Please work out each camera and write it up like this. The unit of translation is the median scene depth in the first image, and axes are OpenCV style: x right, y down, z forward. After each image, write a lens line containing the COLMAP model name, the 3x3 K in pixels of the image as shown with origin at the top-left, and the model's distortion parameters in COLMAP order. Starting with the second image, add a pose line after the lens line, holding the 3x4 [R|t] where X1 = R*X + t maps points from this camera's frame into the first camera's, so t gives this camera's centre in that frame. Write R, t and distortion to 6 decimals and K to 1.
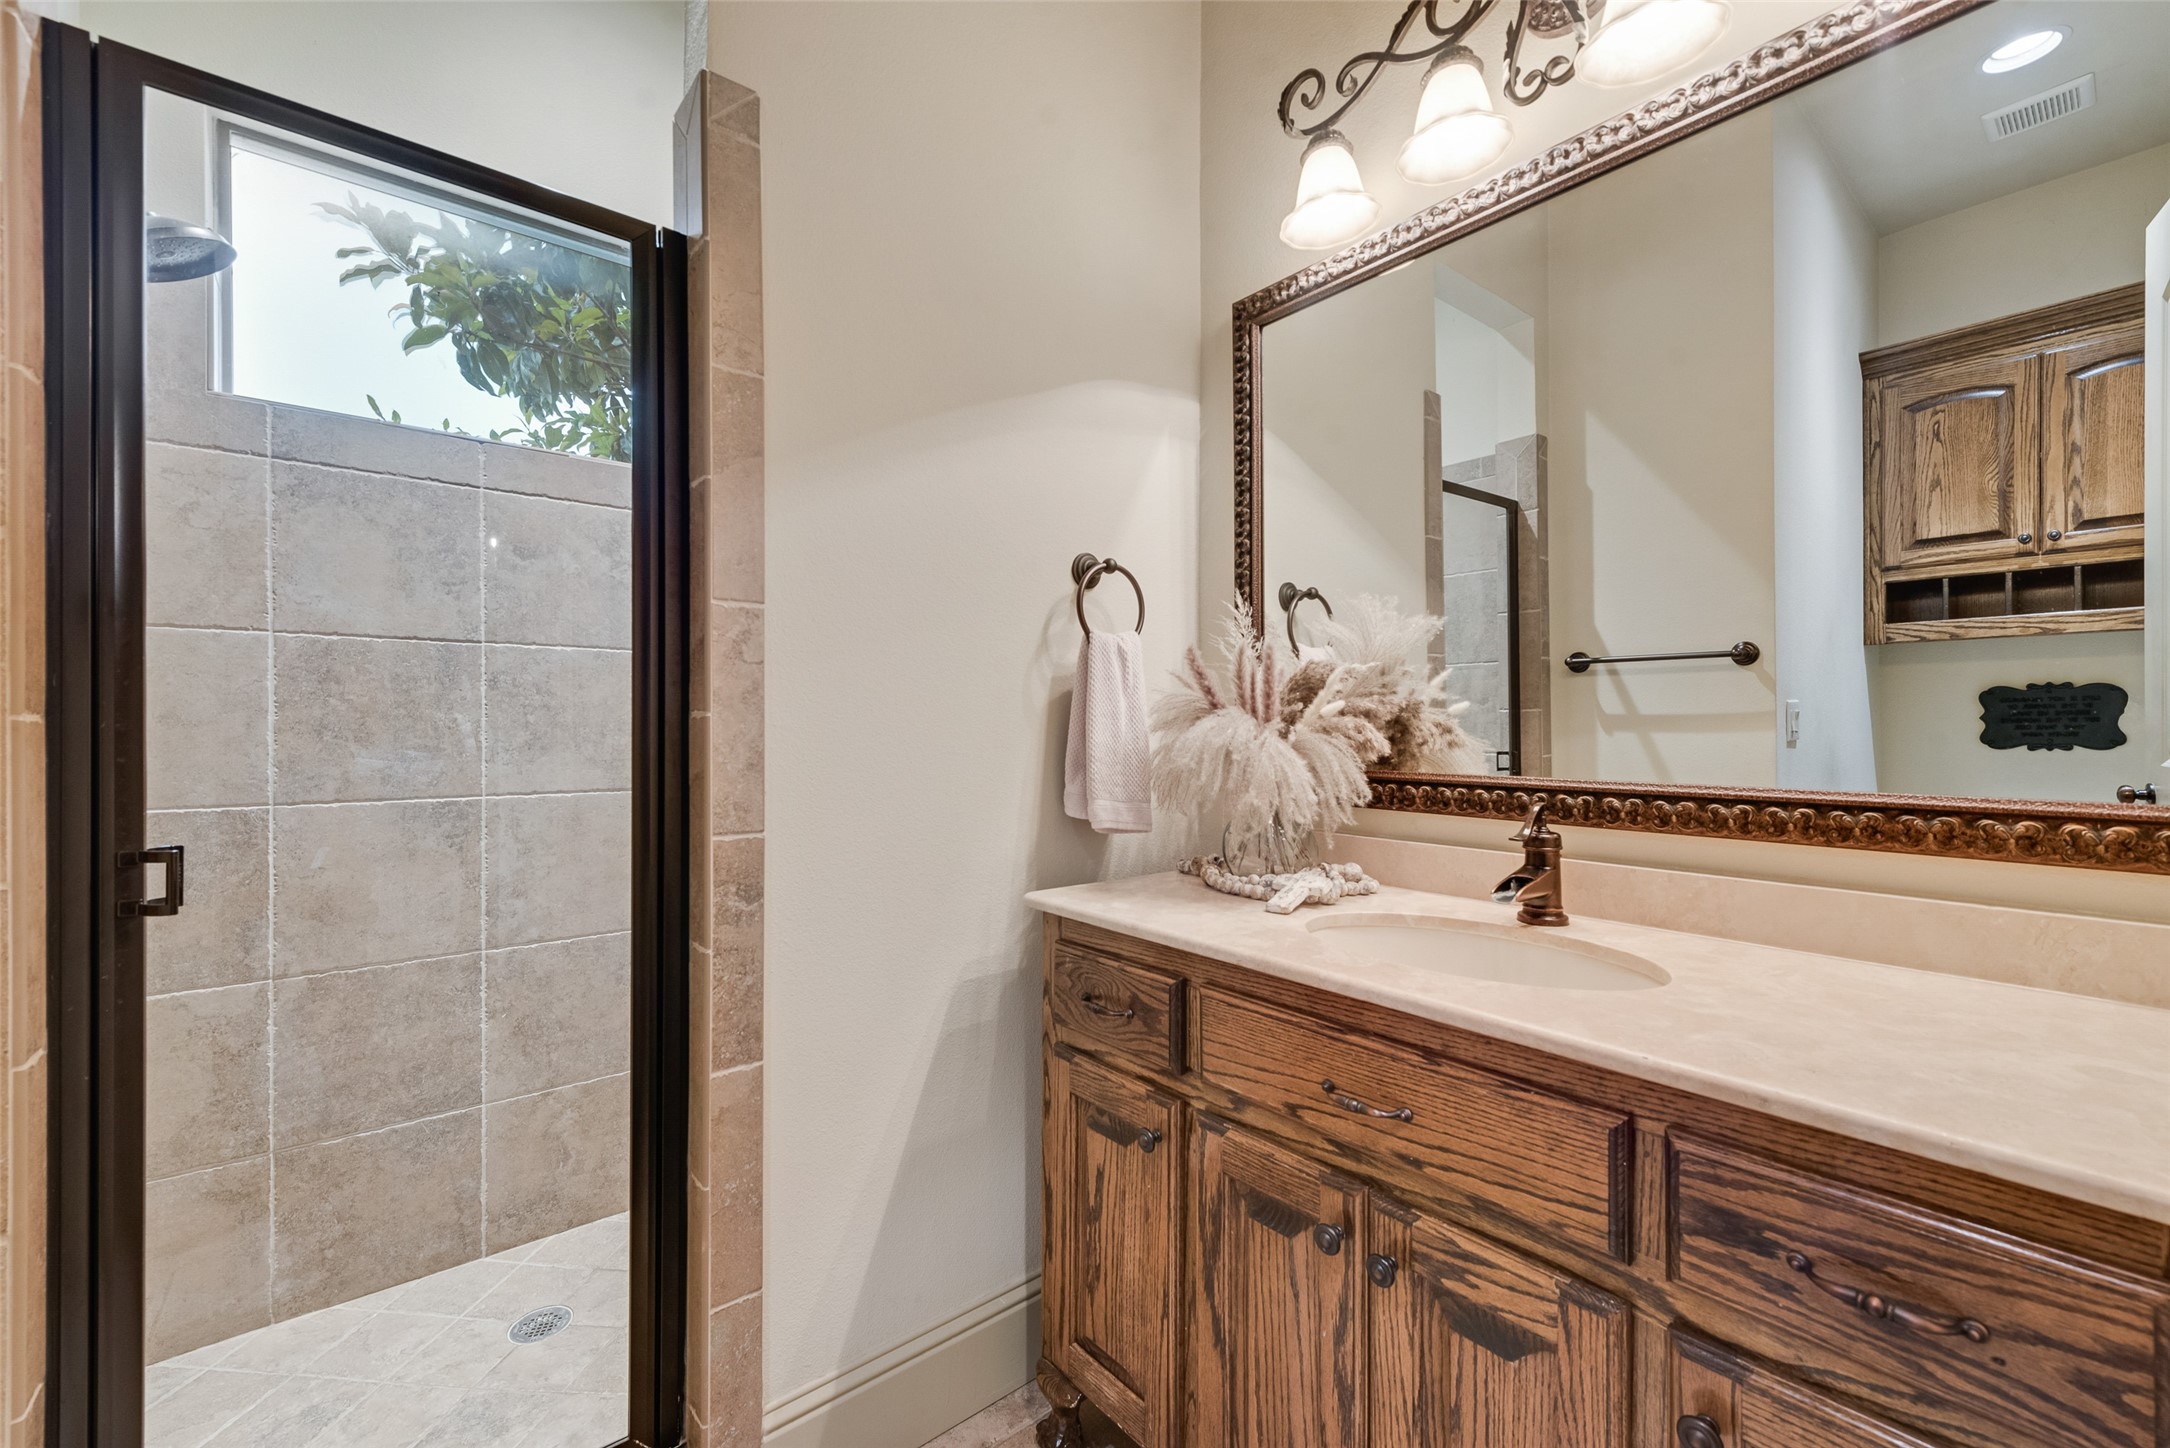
lens RADIAL K [[873.7, 0, 1078.6], [0, 873.7, 731.2], [0, 0, 1]] dist [0.020631, -0.008380]
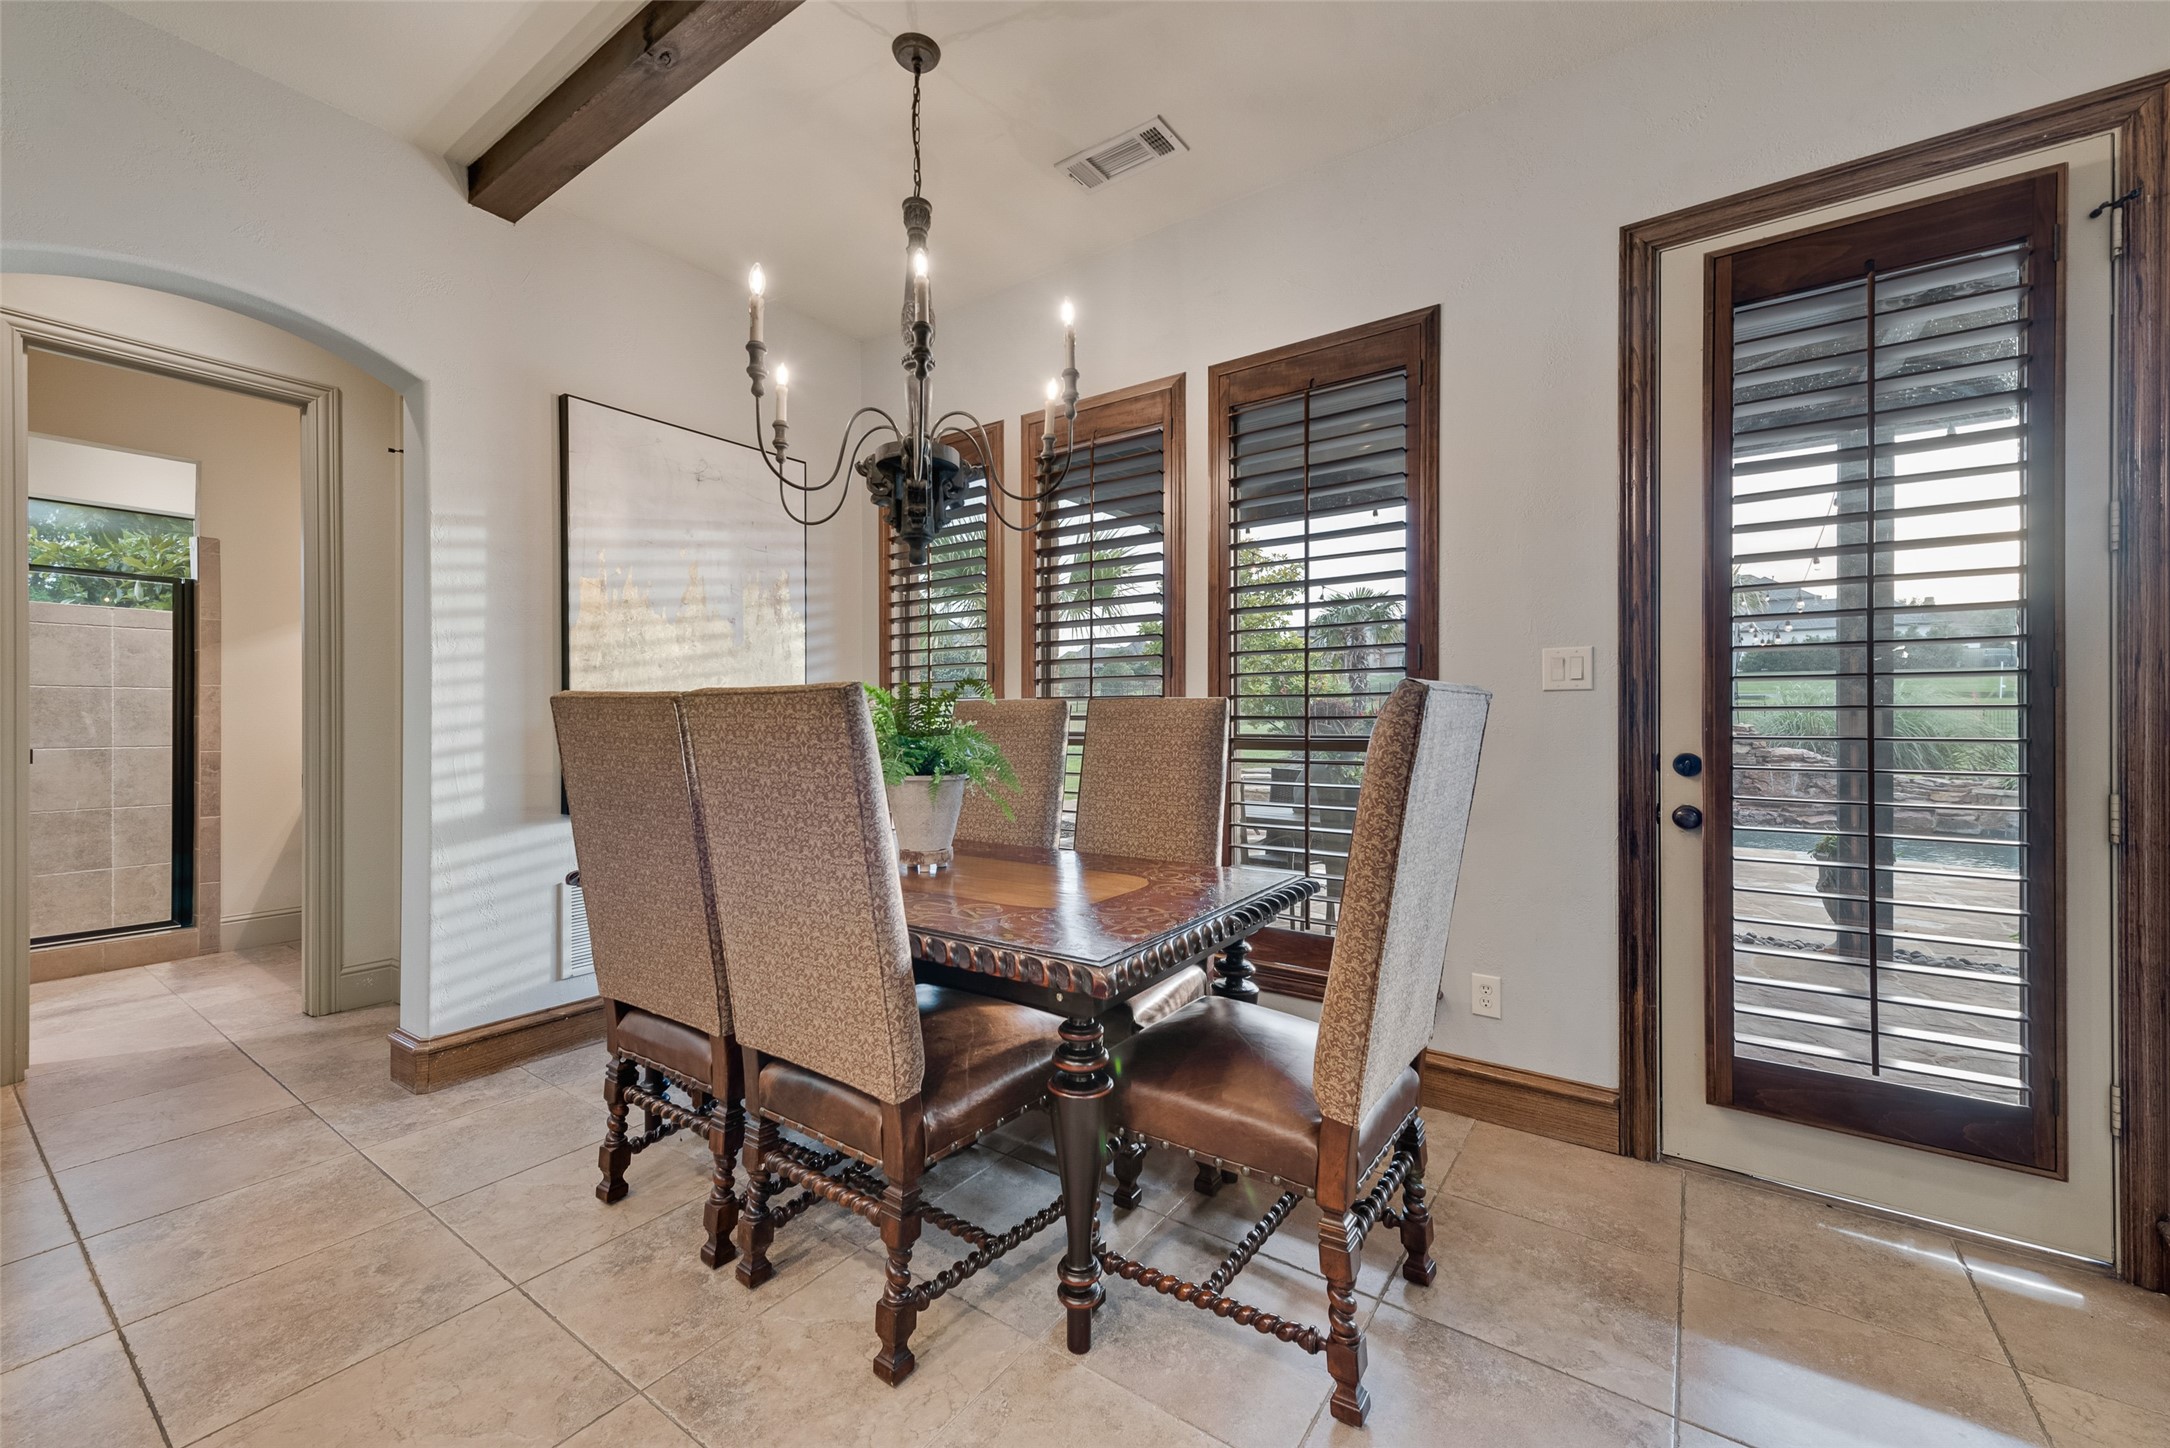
lens RADIAL K [[854.5, 0, 1085.9], [0, 854.5, 731.4], [0, 0, 1]] dist [0.020879, -0.006065]
pose [[0.963452, 0.001787, 0.267874, 1.456191], [-0.001736, 0.999998, -0.000429, 0.025423], [-0.267875, -0.000052, 0.963454, -2.324198]]
